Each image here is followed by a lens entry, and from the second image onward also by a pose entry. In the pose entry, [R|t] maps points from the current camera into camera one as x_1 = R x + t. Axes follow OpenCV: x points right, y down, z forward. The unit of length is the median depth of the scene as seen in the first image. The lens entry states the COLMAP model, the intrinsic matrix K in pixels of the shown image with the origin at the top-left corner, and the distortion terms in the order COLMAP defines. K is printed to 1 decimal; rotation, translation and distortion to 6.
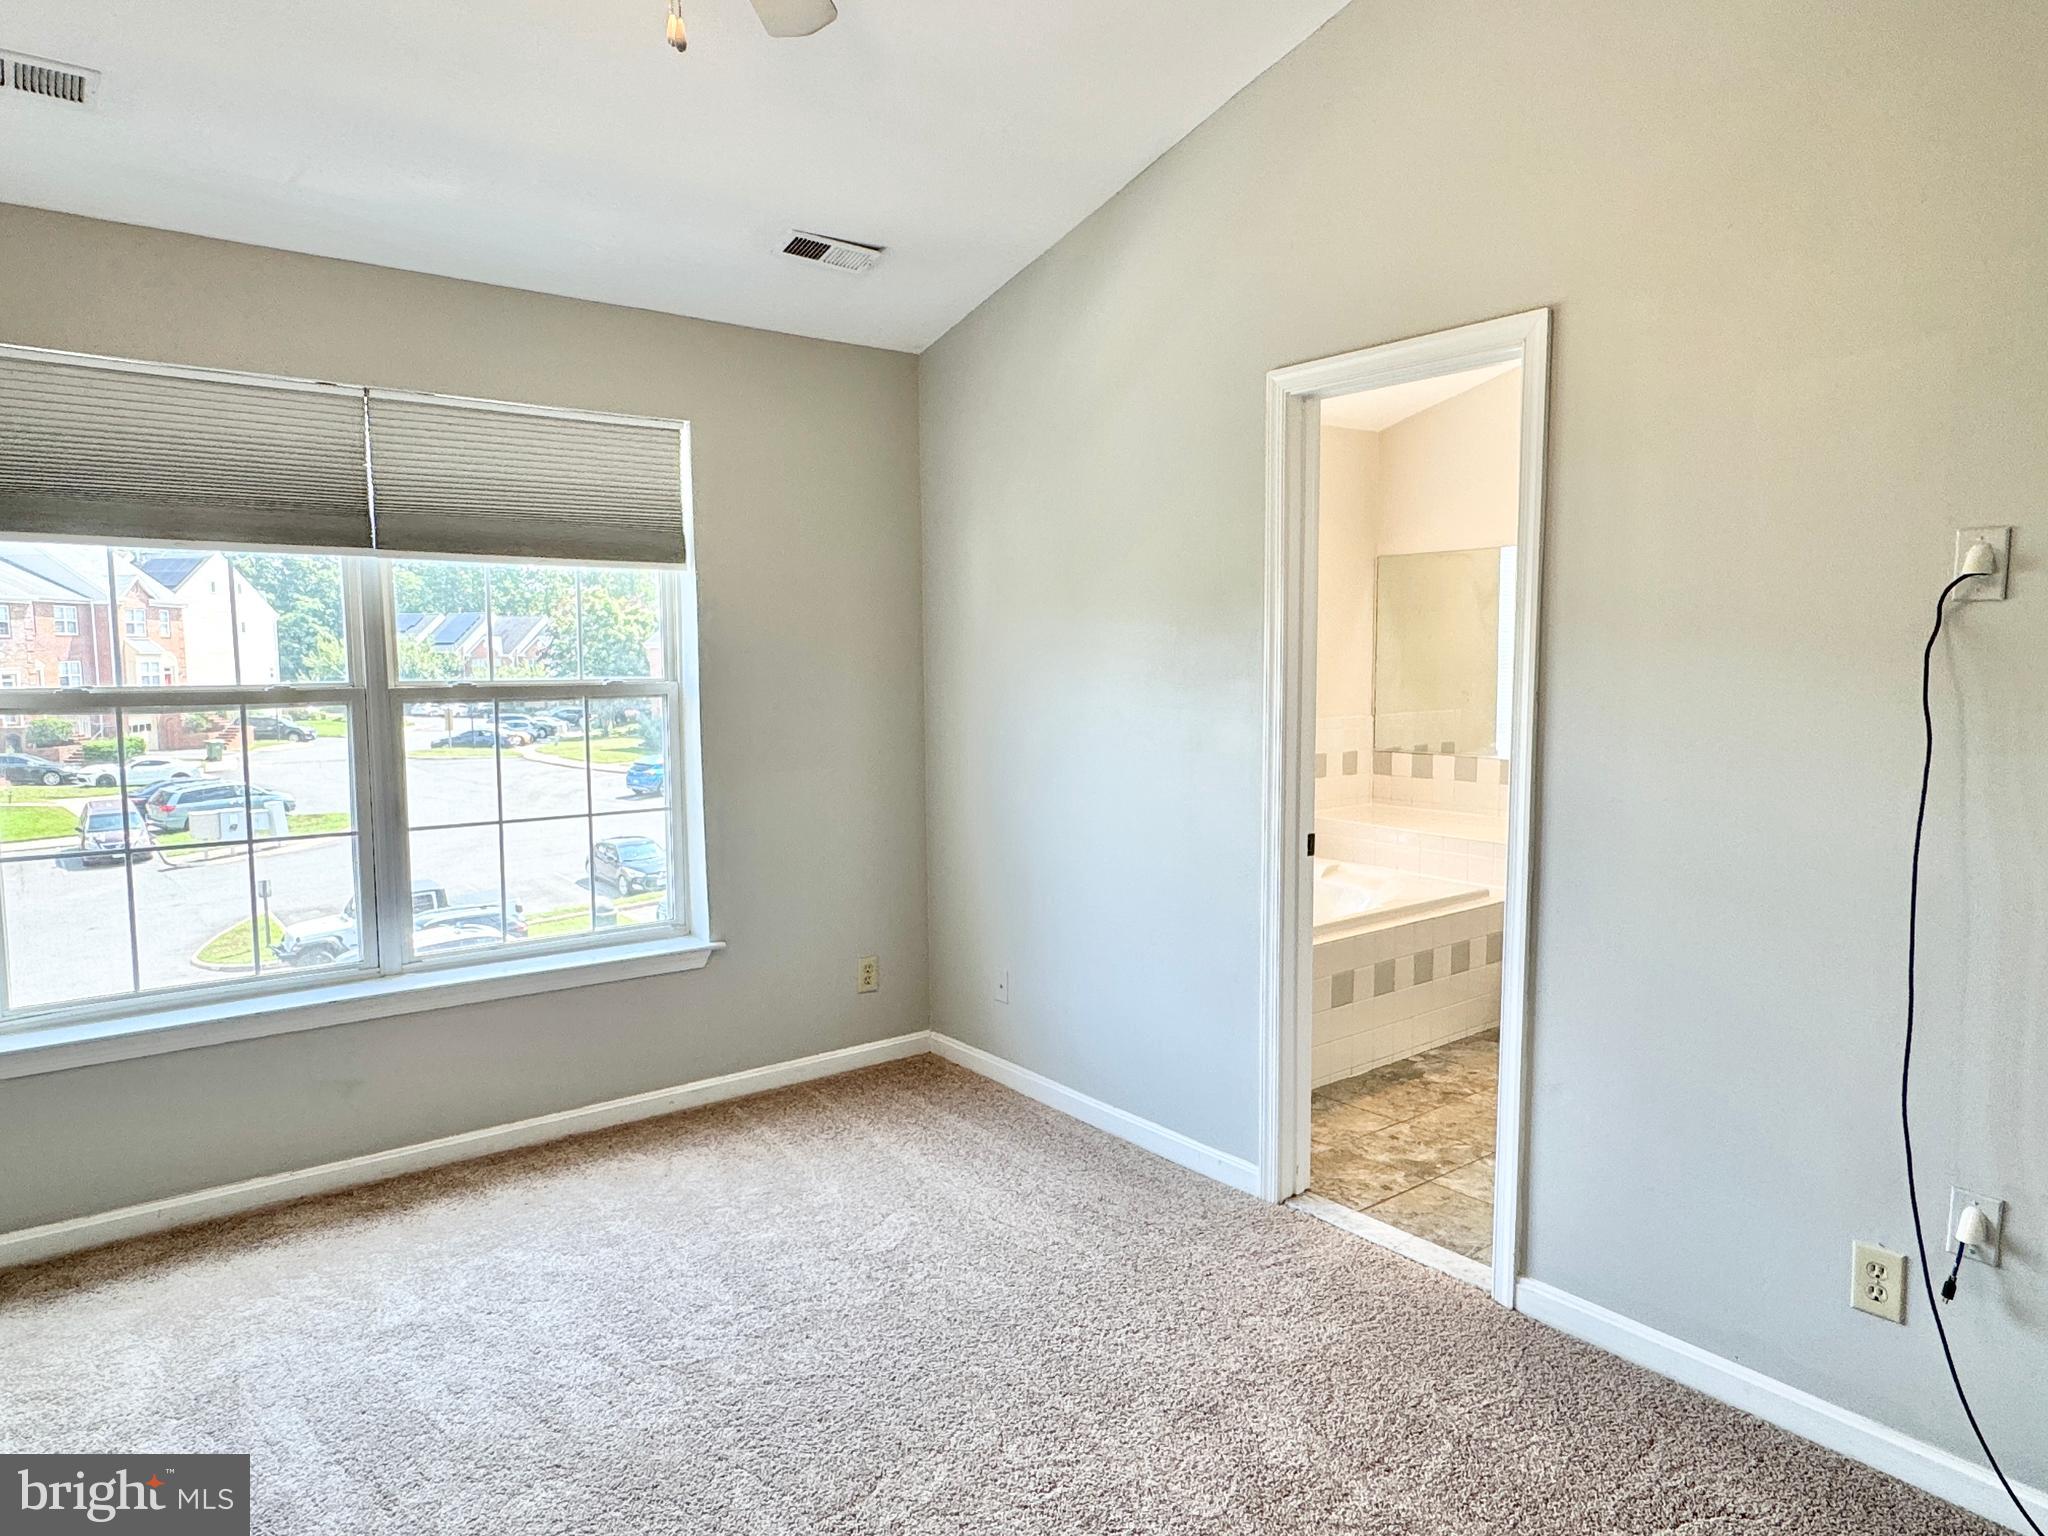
lens RADIAL K [[1271.5, 0, 1017.6], [0, 1271.5, 766.8], [0, 0, 1]] dist [-0.005092, 0.001258]
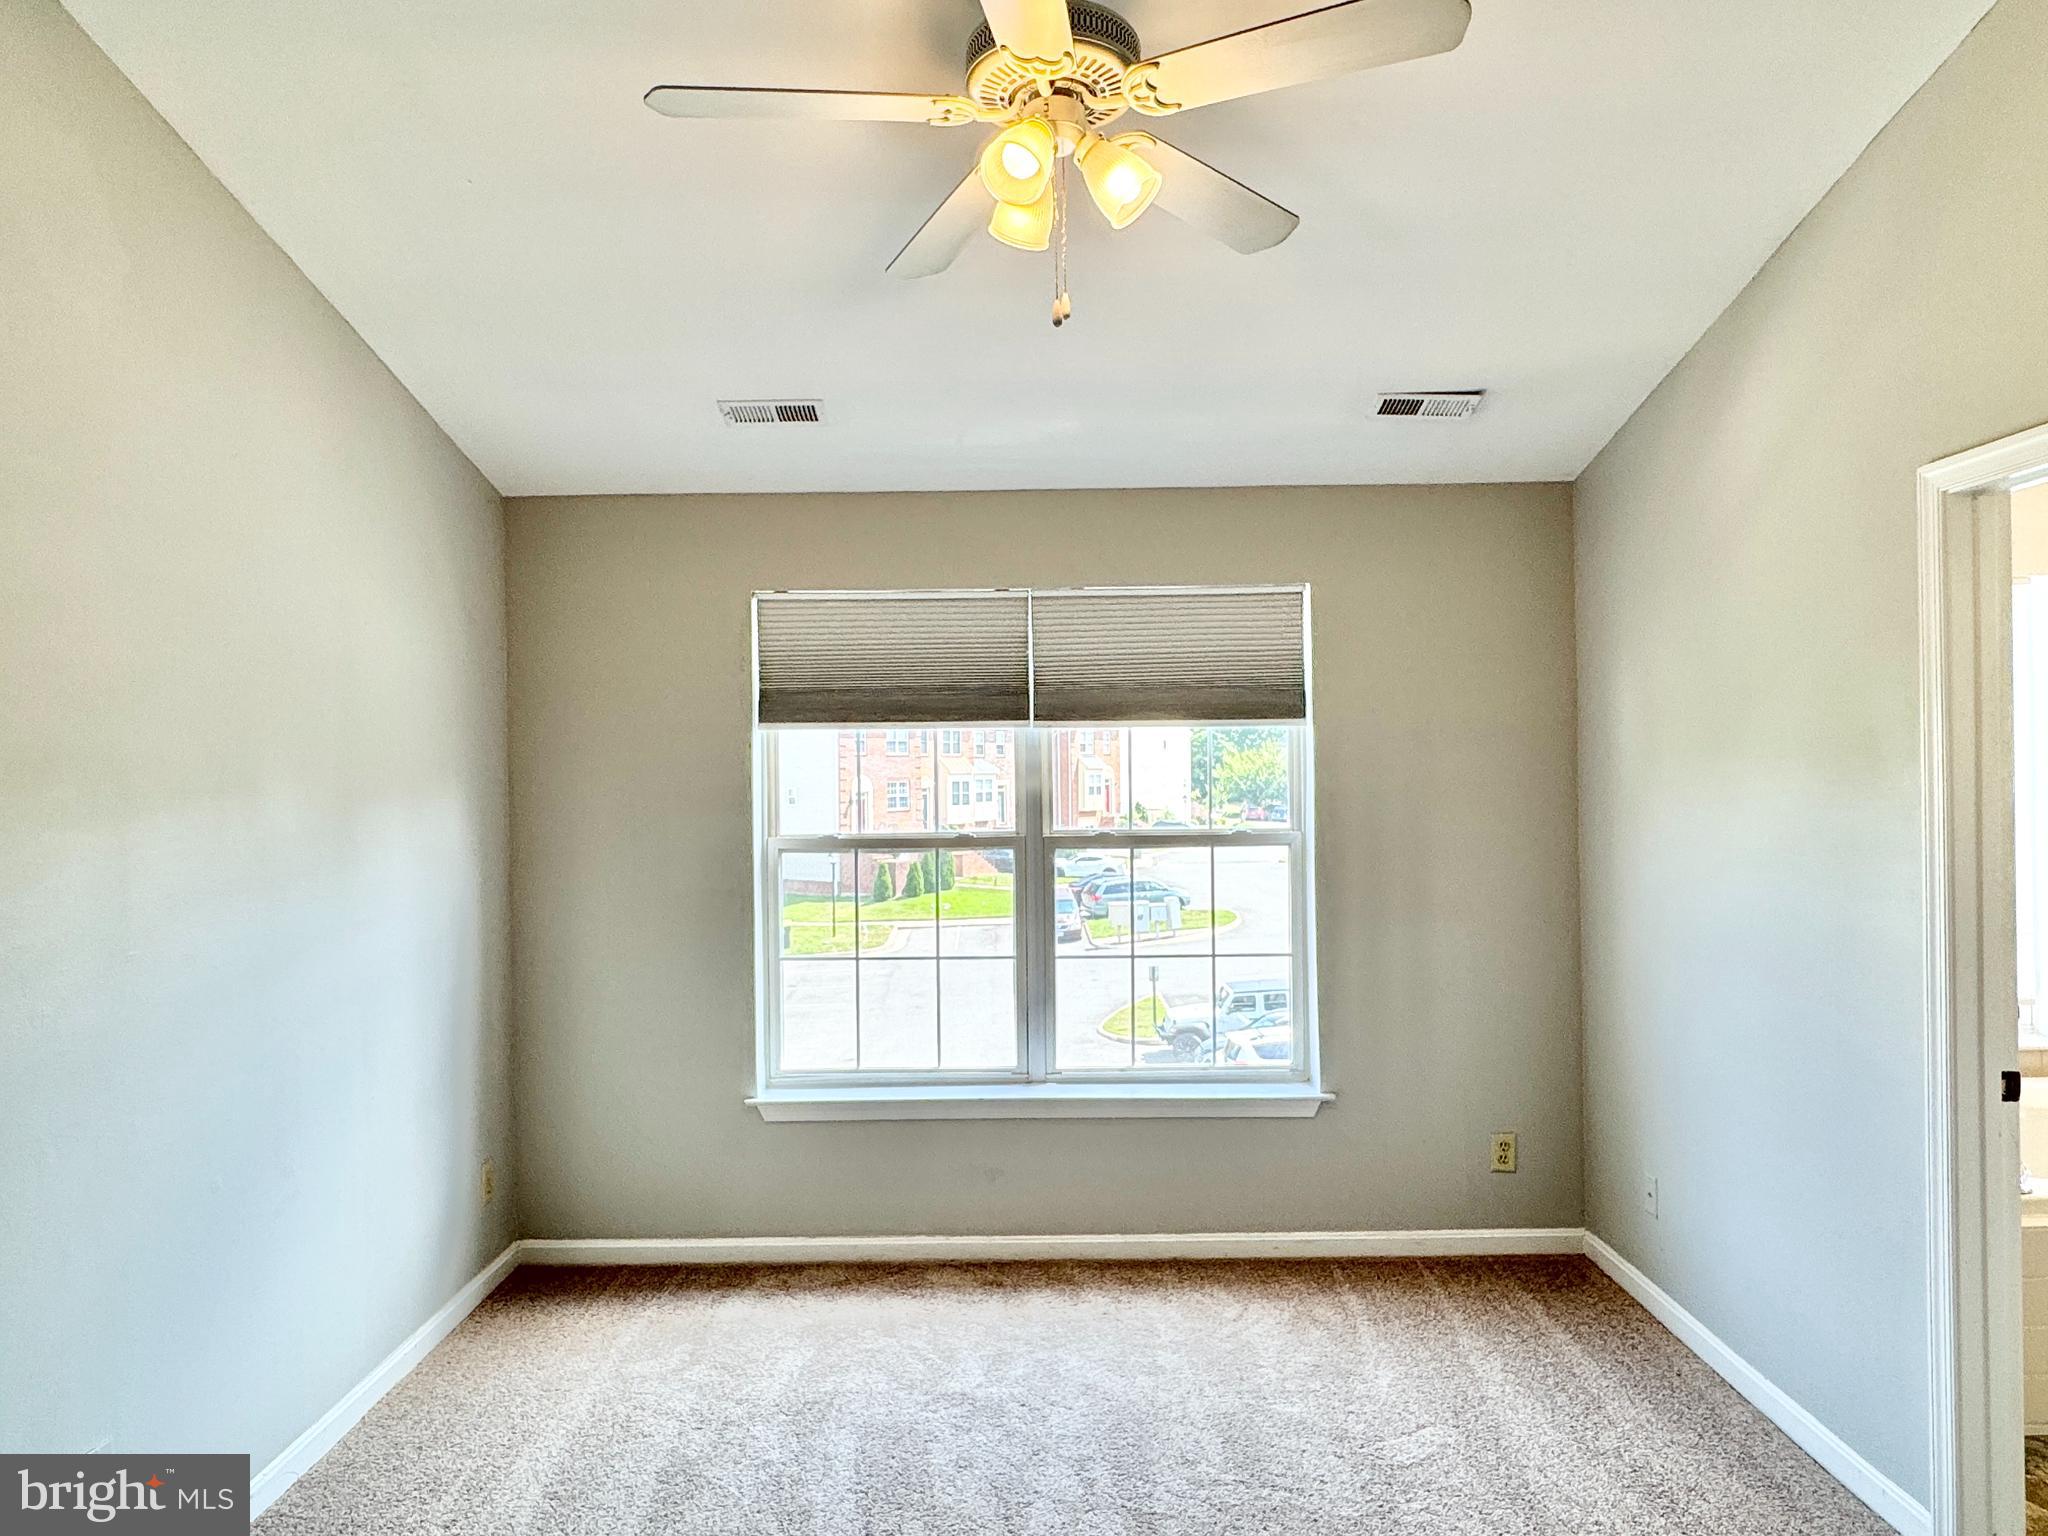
lens RADIAL K [[1271.5, 0, 1017.6], [0, 1271.5, 766.8], [0, 0, 1]] dist [-0.005092, 0.001258]
pose [[0.785693, -0.007794, -0.618568, 0.214170], [-0.045241, 0.996519, -0.070020, -0.041427], [0.616960, 0.082999, 0.782605, 0.052638]]
